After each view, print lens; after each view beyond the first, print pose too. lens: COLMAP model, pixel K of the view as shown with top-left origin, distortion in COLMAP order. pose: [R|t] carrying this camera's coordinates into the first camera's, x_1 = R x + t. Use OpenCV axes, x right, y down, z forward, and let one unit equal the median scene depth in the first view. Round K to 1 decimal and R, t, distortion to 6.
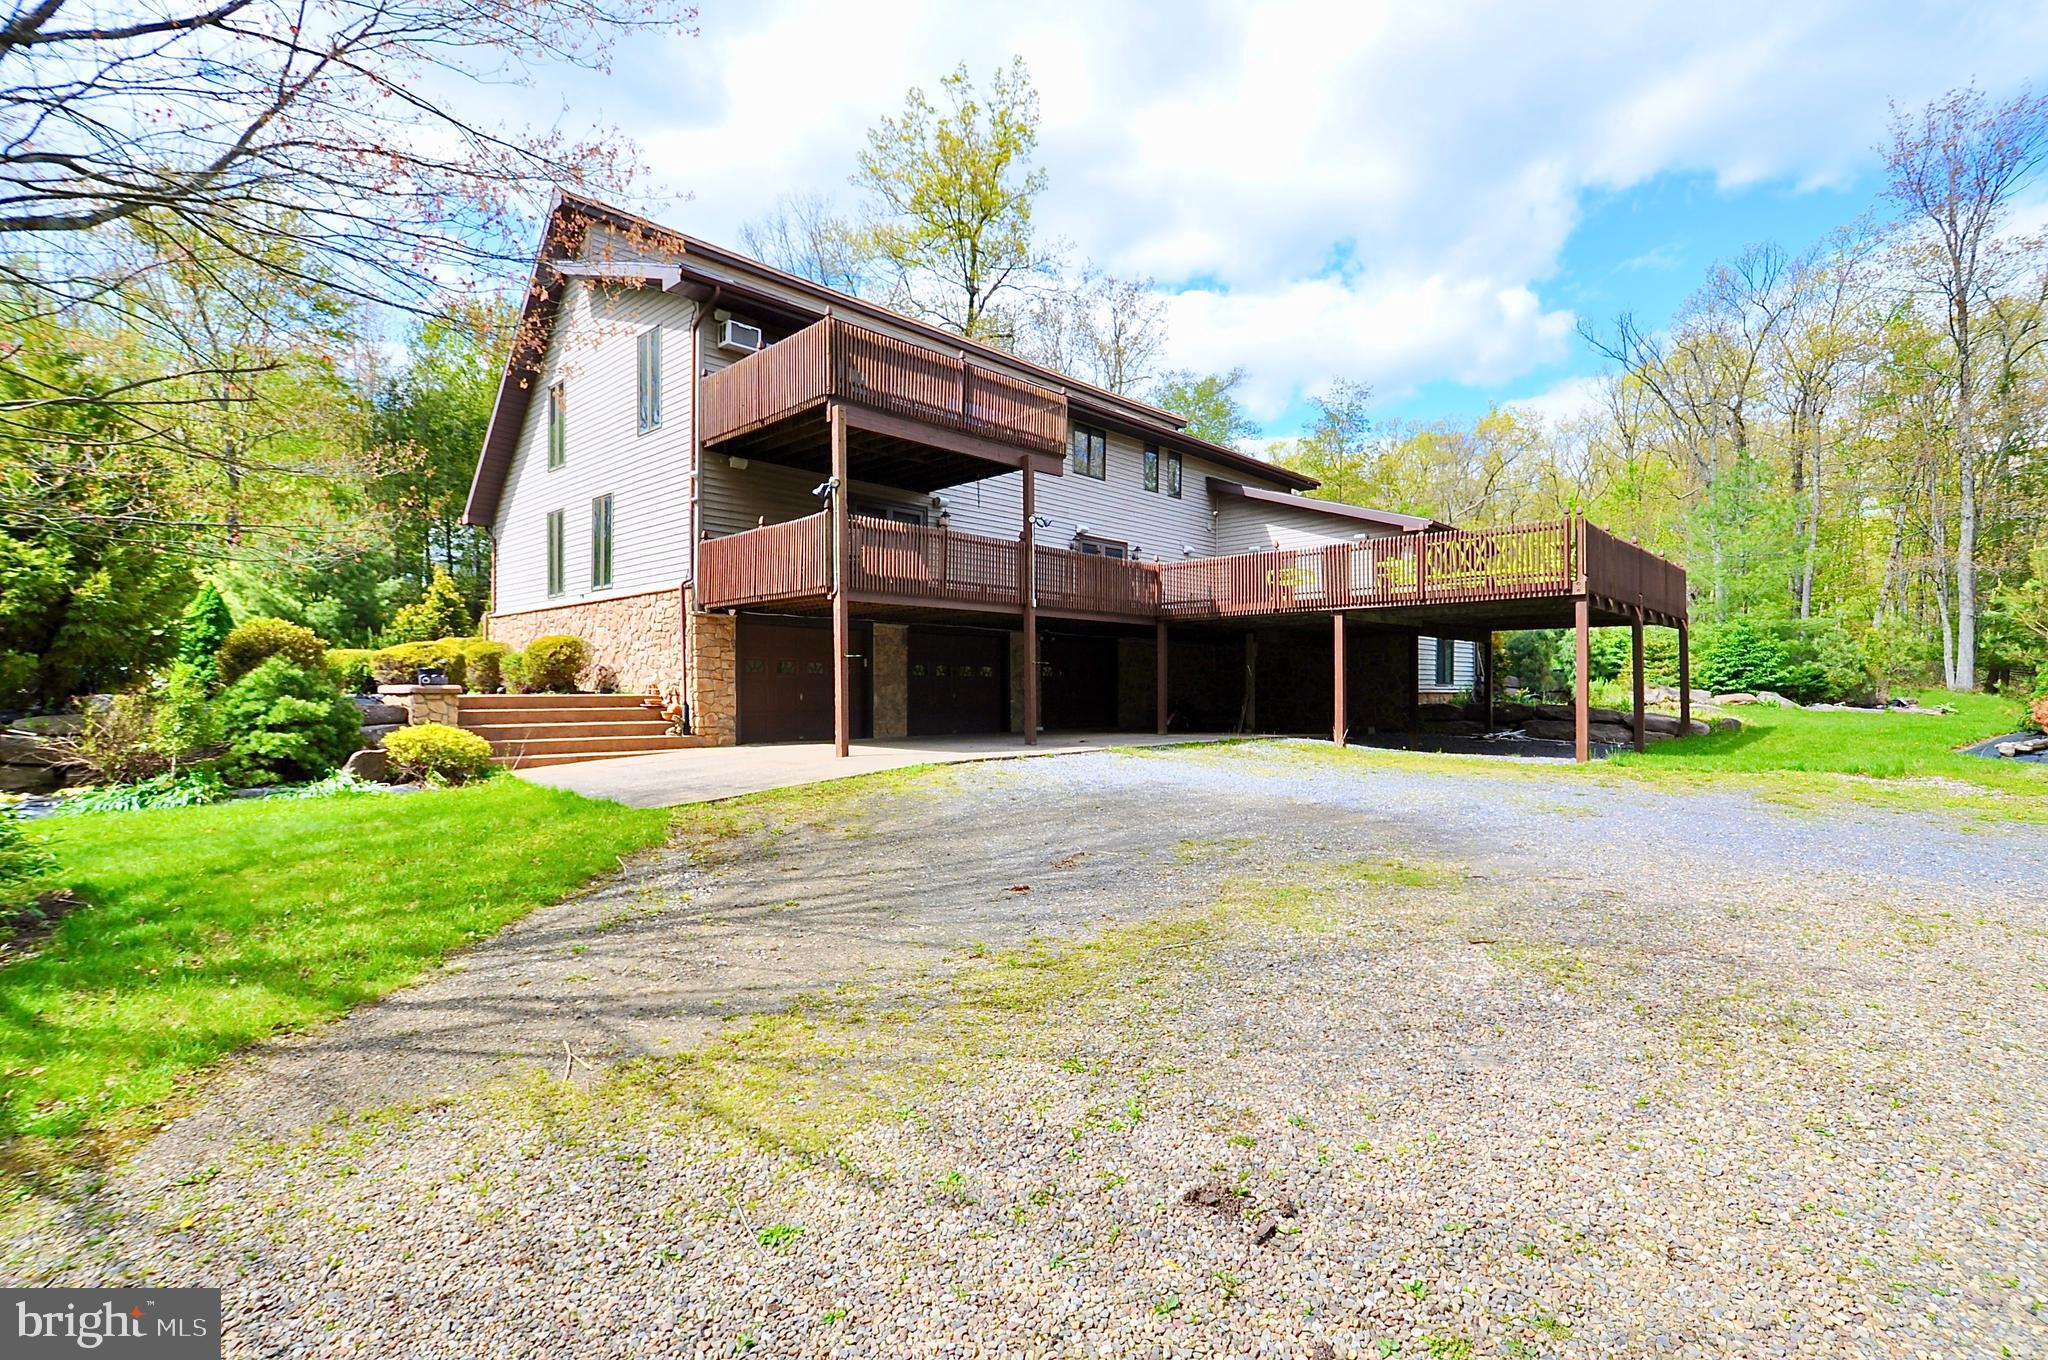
lens RADIAL K [[963.5, 0, 1027.5], [0, 963.5, 683.9], [0, 0, 1]] dist [0.001385, 0.000055]
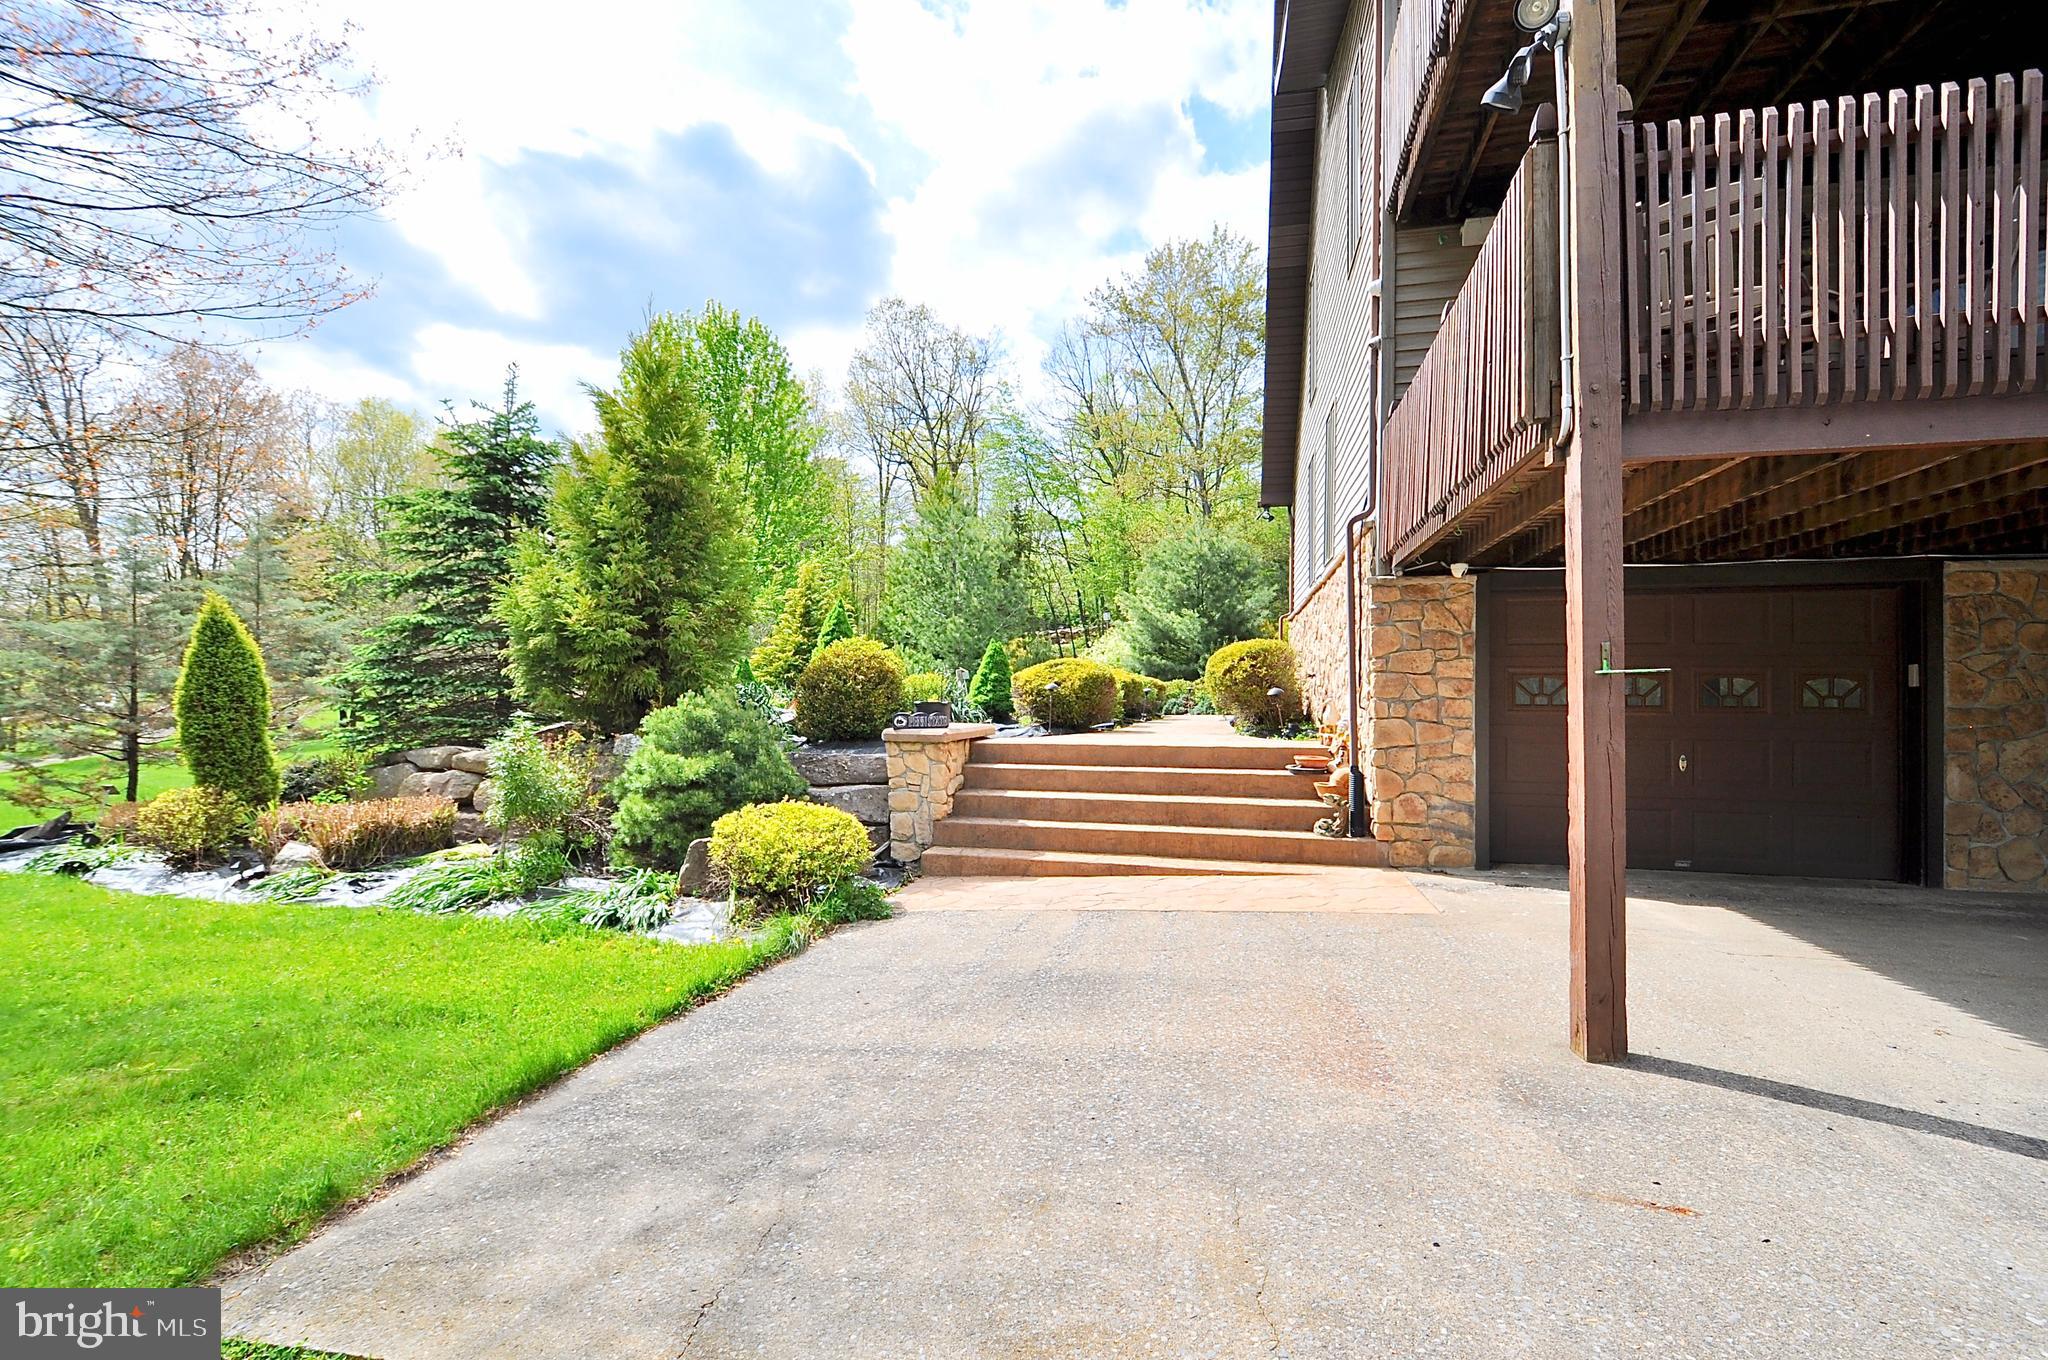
lens RADIAL K [[888.5, 0, 1022.5], [0, 888.5, 690.3], [0, 0, 1]] dist [-0.000477, -0.002482]
pose [[0.492812, 0.002462, -0.870132, -0.050103], [0.003474, 0.999982, 0.004797, -0.021778], [0.870129, -0.005387, 0.492795, 0.621284]]
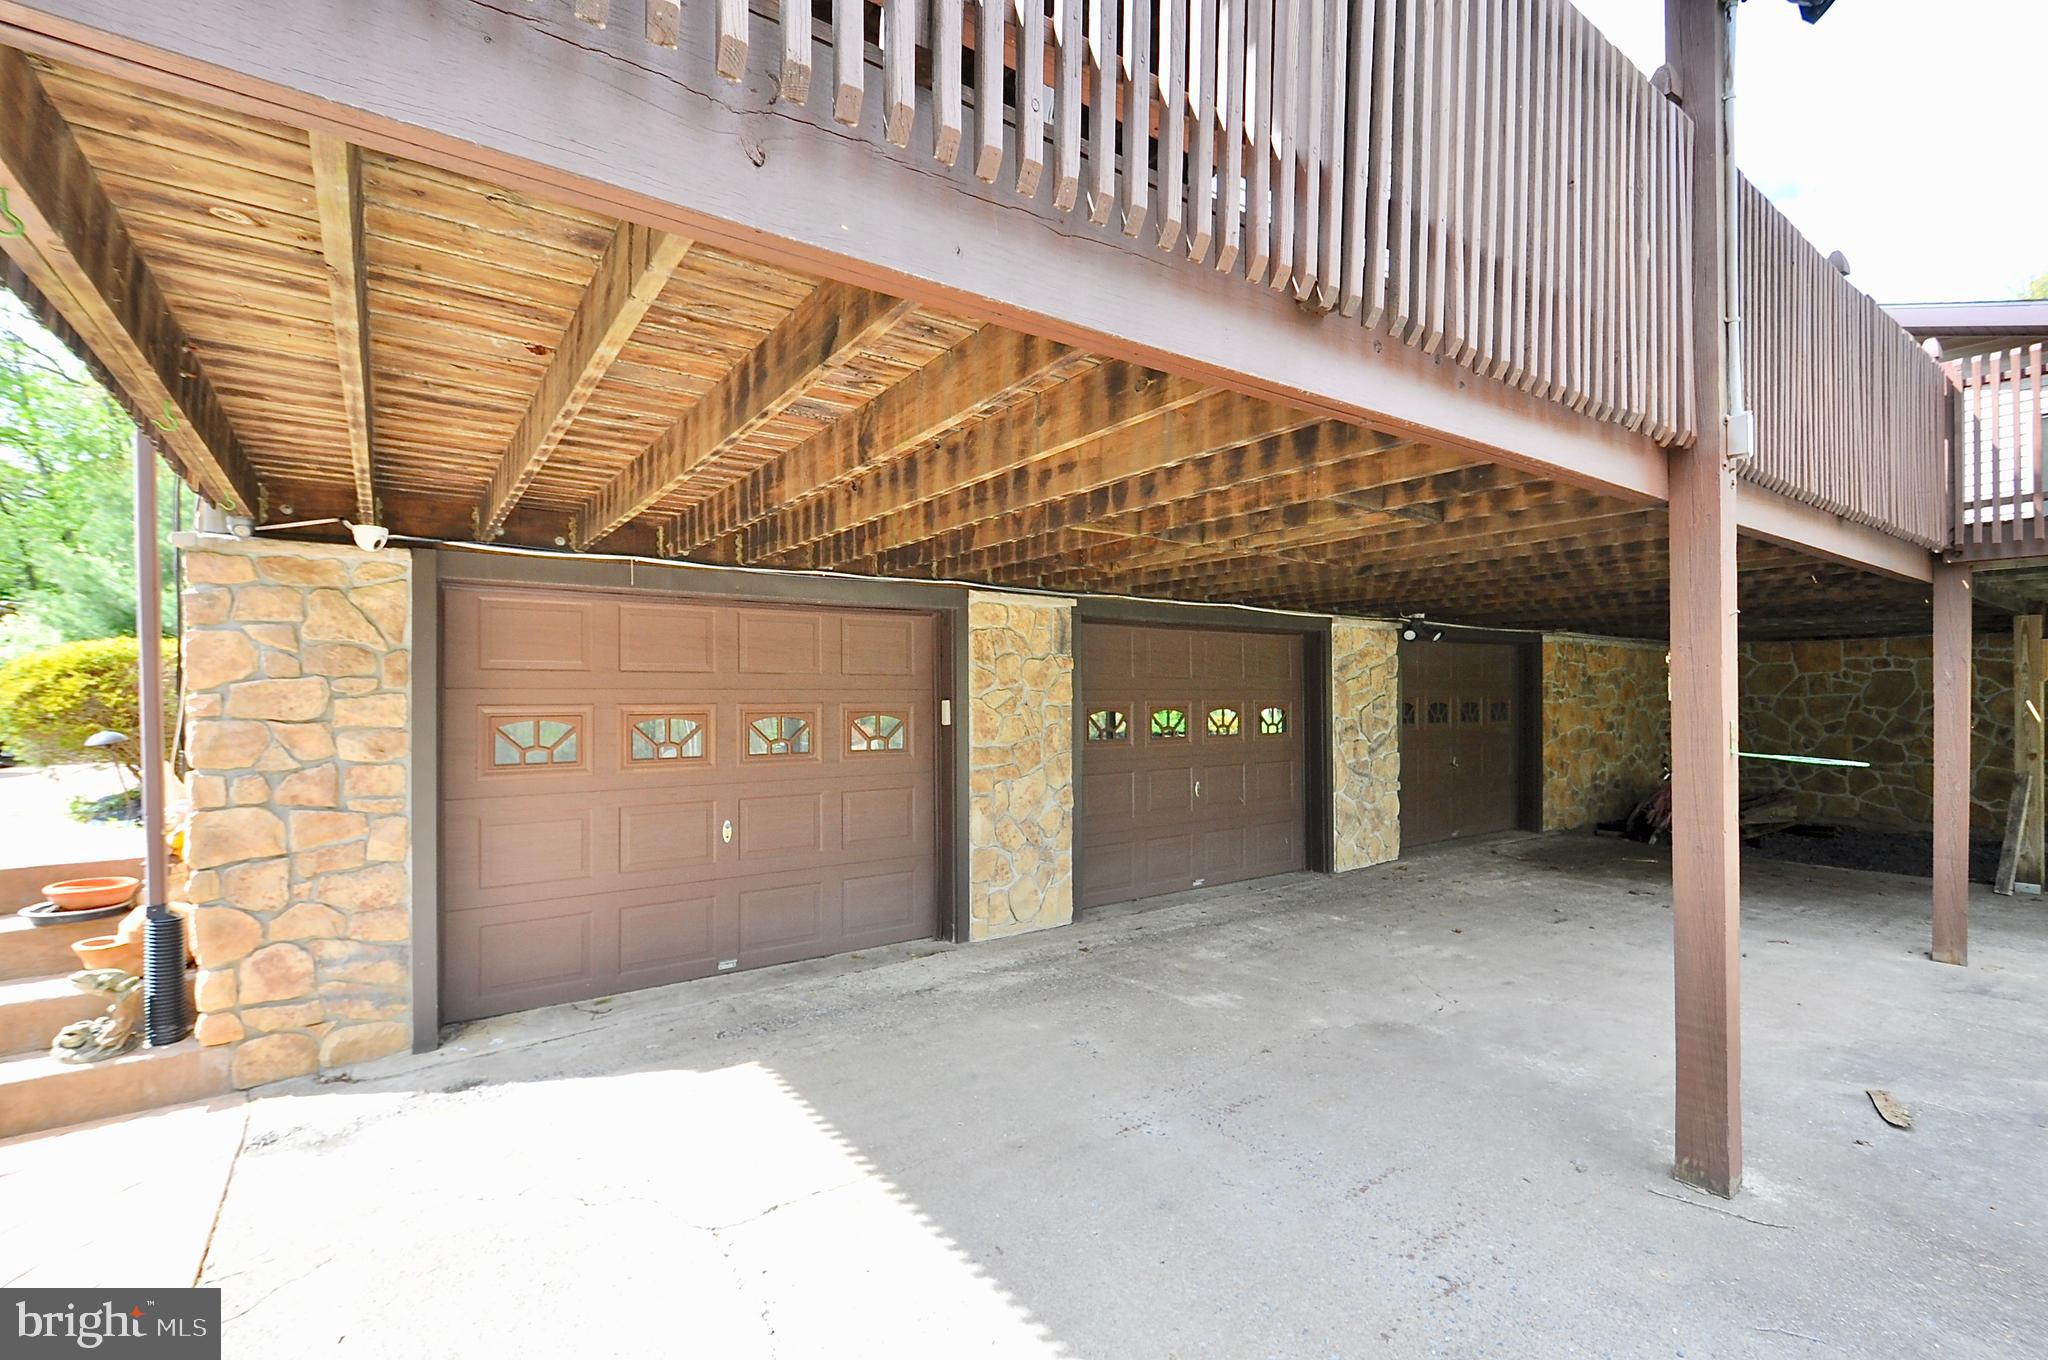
lens RADIAL K [[888.5, 0, 1017.2], [0, 888.5, 691.1], [0, 0, 1]] dist [-0.000477, -0.002482]
pose [[0.981473, -0.000007, -0.191599, -0.097598], [0.001770, 0.999958, 0.009034, -0.036295], [0.191591, -0.009206, 0.981432, 0.802359]]
